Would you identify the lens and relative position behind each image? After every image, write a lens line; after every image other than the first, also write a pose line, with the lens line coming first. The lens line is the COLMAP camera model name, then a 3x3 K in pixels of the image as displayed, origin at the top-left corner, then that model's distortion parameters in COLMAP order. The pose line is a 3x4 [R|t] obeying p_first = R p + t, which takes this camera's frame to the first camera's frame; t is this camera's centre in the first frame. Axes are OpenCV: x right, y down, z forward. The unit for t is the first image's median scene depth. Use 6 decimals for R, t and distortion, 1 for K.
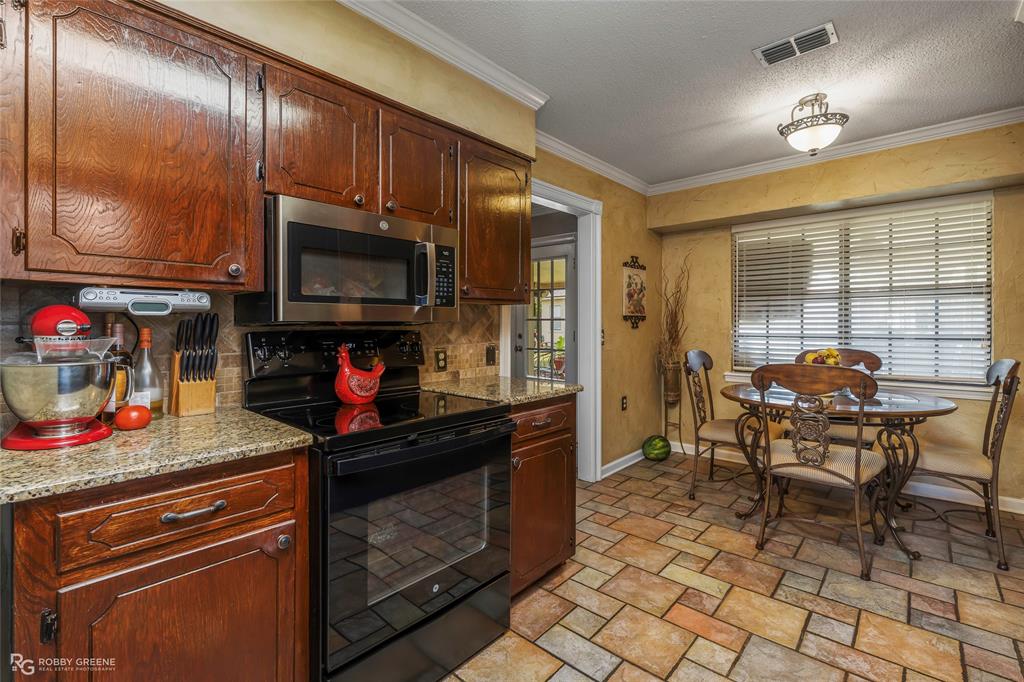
lens RADIAL K [[462.9, 0, 507.4], [0, 462.9, 329.5], [0, 0, 1]] dist [-0.008789, 0.000820]
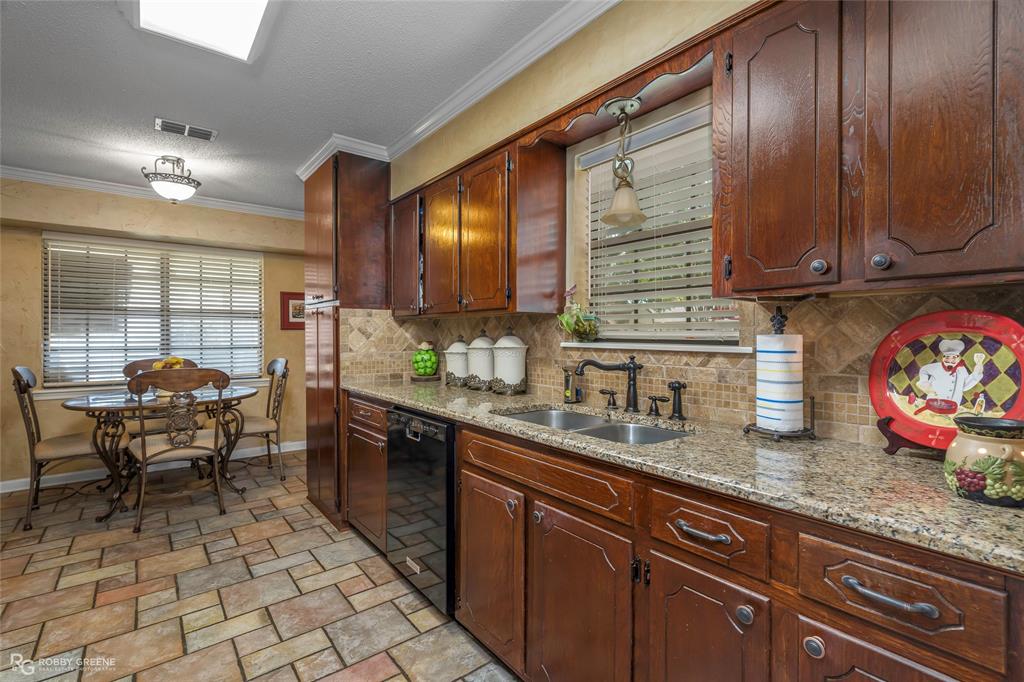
lens RADIAL K [[462.9, 0, 507.4], [0, 462.9, 329.5], [0, 0, 1]] dist [-0.008789, 0.000820]
pose [[0.170781, 0.018154, 0.985142, -0.390038], [0.010301, 0.999743, -0.020209, 0.000899], [-0.985255, 0.013599, 0.170550, -0.105075]]
